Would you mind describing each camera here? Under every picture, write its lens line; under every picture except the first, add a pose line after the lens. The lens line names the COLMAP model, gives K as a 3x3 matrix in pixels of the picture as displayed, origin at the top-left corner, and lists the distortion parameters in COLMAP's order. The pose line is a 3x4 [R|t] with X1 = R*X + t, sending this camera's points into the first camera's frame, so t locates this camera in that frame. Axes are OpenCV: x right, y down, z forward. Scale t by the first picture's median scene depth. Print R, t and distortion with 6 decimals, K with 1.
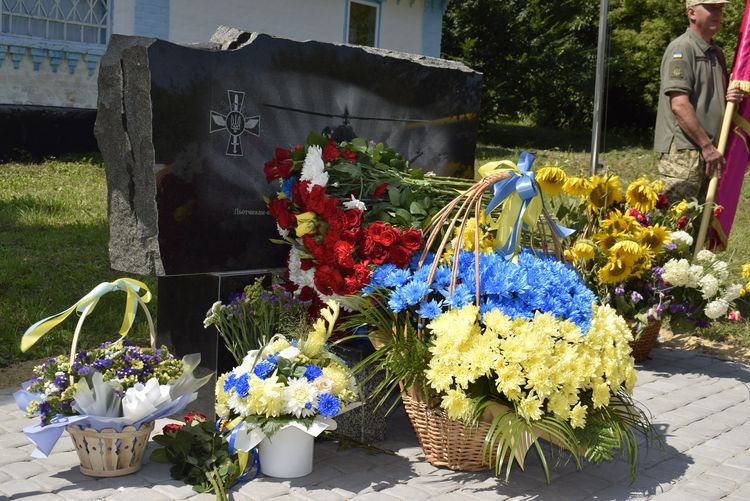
lens RADIAL K [[958.4, 0, 370.0], [0, 958.4, 251.0], [0, 0, 1]] dist [-0.026212, 0.000000]
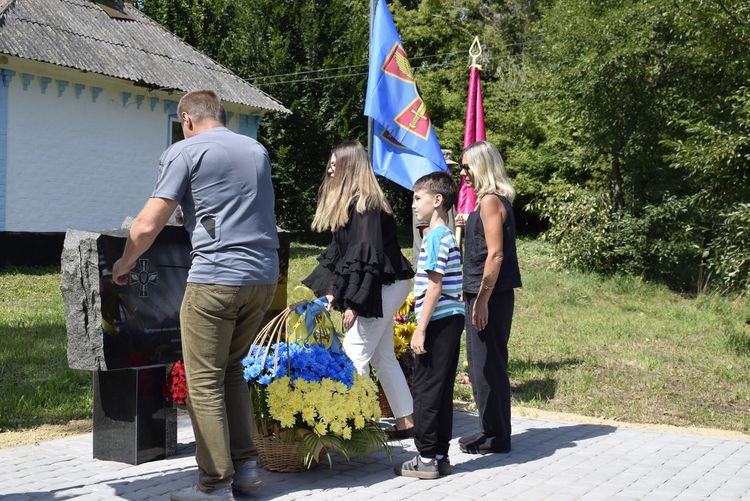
lens RADIAL K [[974.1, 0, 376.7], [0, 974.1, 252.2], [0, 0, 1]] dist [-0.064336, 0.000000]
pose [[0.980748, -0.034529, 0.192200, -0.071499], [0.052735, 0.994506, -0.090427, -0.001958], [-0.188021, 0.098822, 0.977181, -0.840053]]
